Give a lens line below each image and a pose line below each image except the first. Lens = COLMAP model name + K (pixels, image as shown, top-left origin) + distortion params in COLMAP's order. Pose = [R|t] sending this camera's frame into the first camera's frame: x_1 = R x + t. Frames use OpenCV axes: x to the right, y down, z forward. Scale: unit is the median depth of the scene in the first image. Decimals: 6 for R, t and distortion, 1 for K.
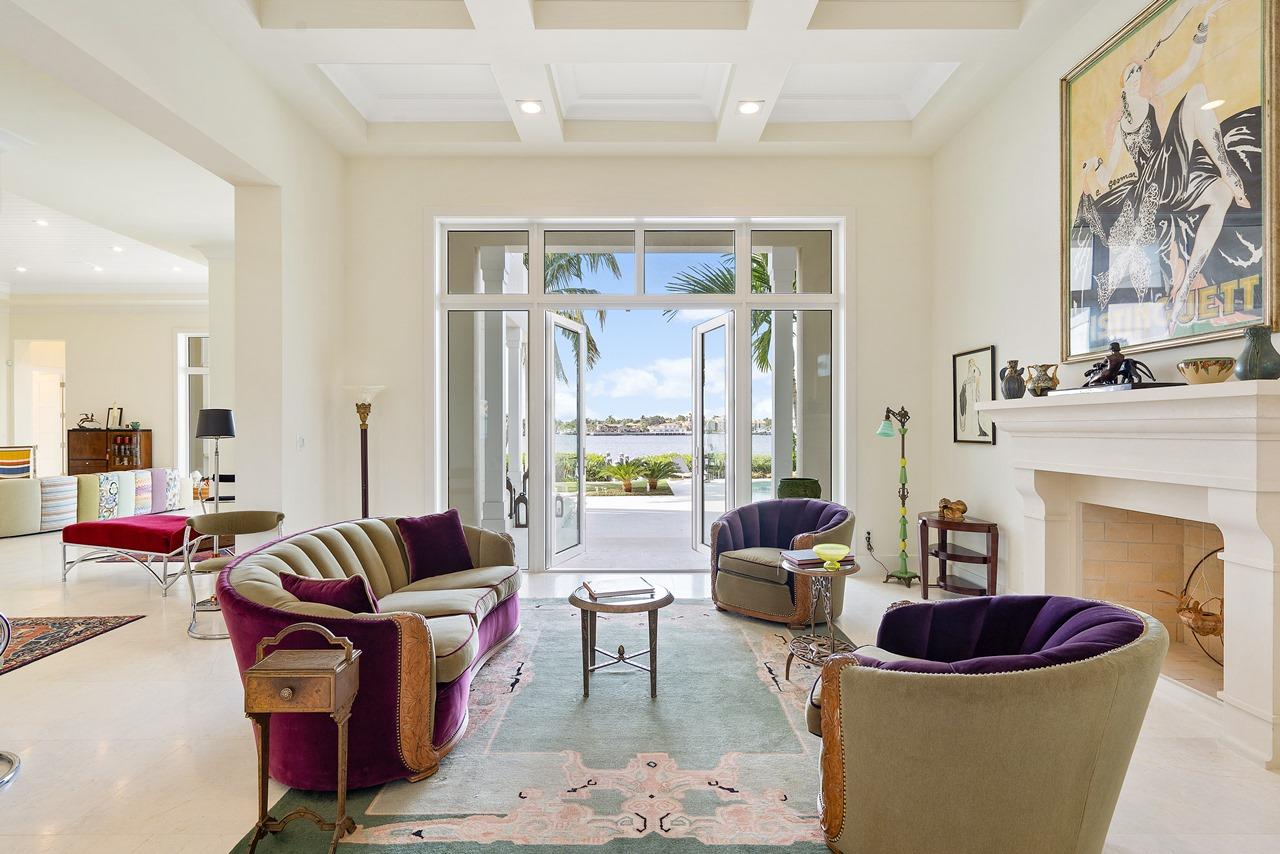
lens RADIAL K [[645.8, 0, 649.0], [0, 645.8, 431.0], [0, 0, 1]] dist [-0.002701, 0.000257]
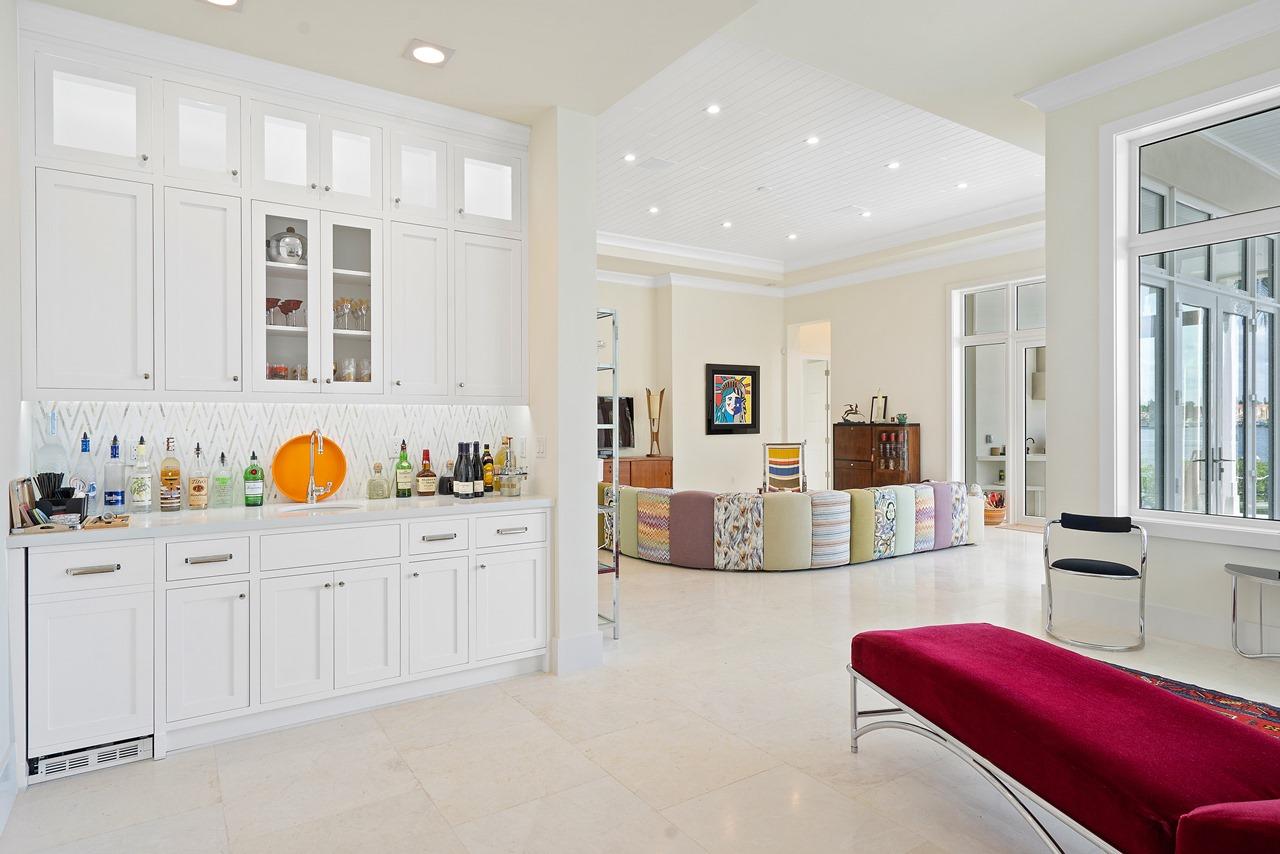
lens RADIAL K [[692.2, 0, 641.2], [0, 692.2, 424.1], [0, 0, 1]] dist [0.015855, 0.000947]
pose [[0.548726, 0.004301, -0.835991, -0.280714], [-0.000974, 0.999989, 0.004506, -0.005280], [0.836001, -0.001658, 0.548725, 0.291628]]
